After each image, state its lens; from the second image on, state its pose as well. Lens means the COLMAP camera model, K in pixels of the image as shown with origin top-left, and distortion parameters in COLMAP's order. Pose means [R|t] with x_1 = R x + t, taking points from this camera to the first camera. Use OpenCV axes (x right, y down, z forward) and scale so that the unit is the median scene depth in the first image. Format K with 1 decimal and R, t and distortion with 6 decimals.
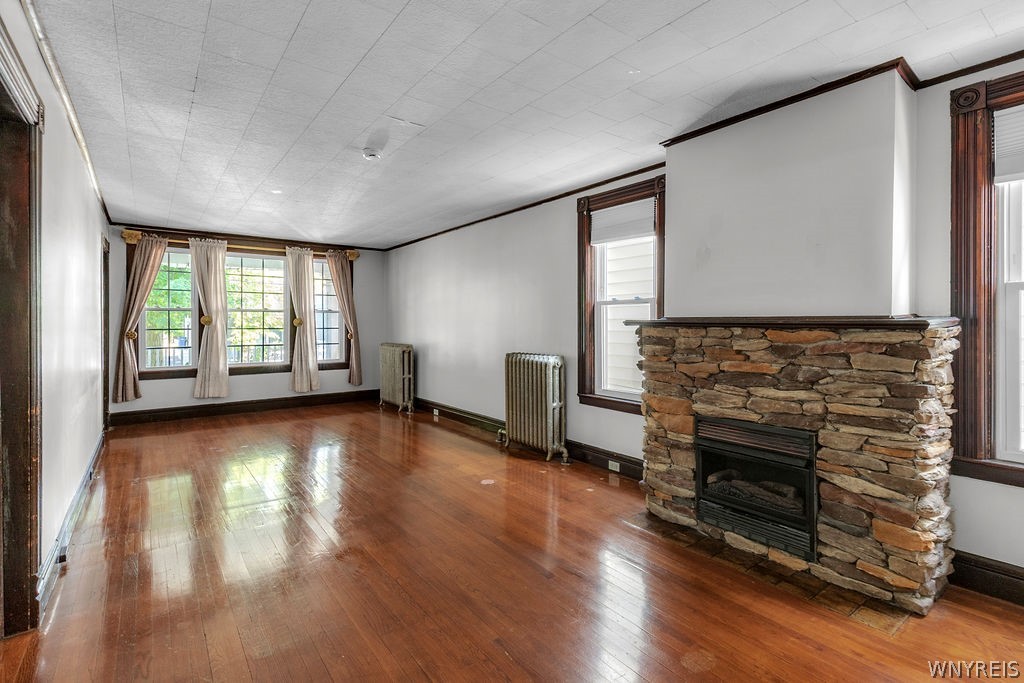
lens RADIAL K [[481.3, 0, 507.4], [0, 481.3, 332.6], [0, 0, 1]] dist [0.000848, -0.000154]
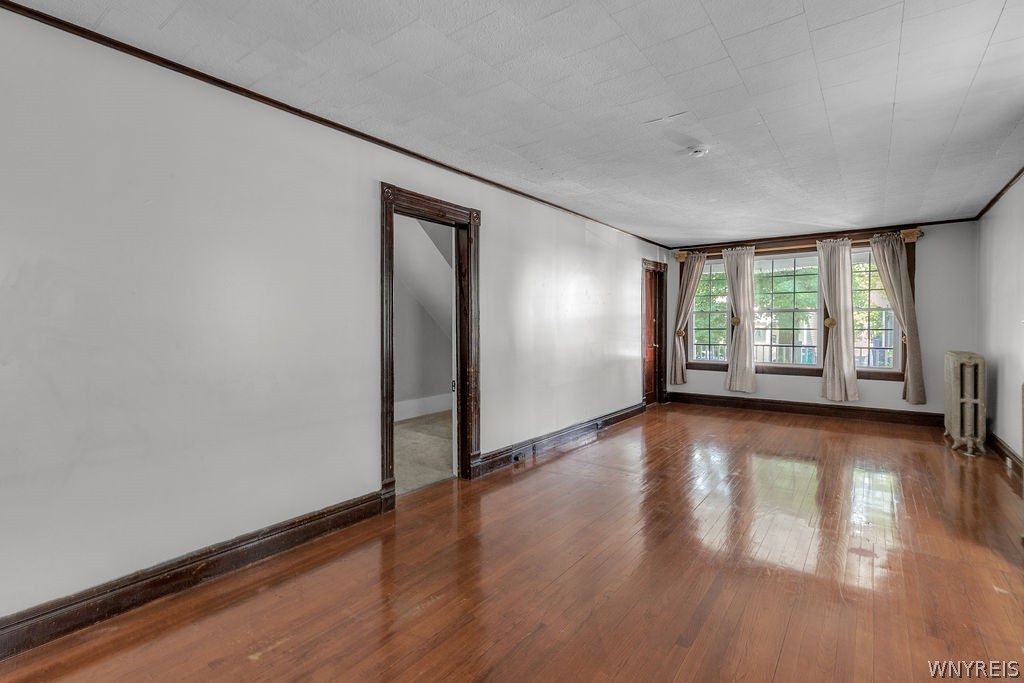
lens RADIAL K [[481.3, 0, 508.4], [0, 481.3, 337.2], [0, 0, 1]] dist [0.000848, -0.000154]
pose [[0.265575, 0.025230, -0.963760, 0.287916], [-0.016054, 0.999635, 0.021745, -0.004156], [0.963956, 0.009698, 0.265883, 0.190686]]
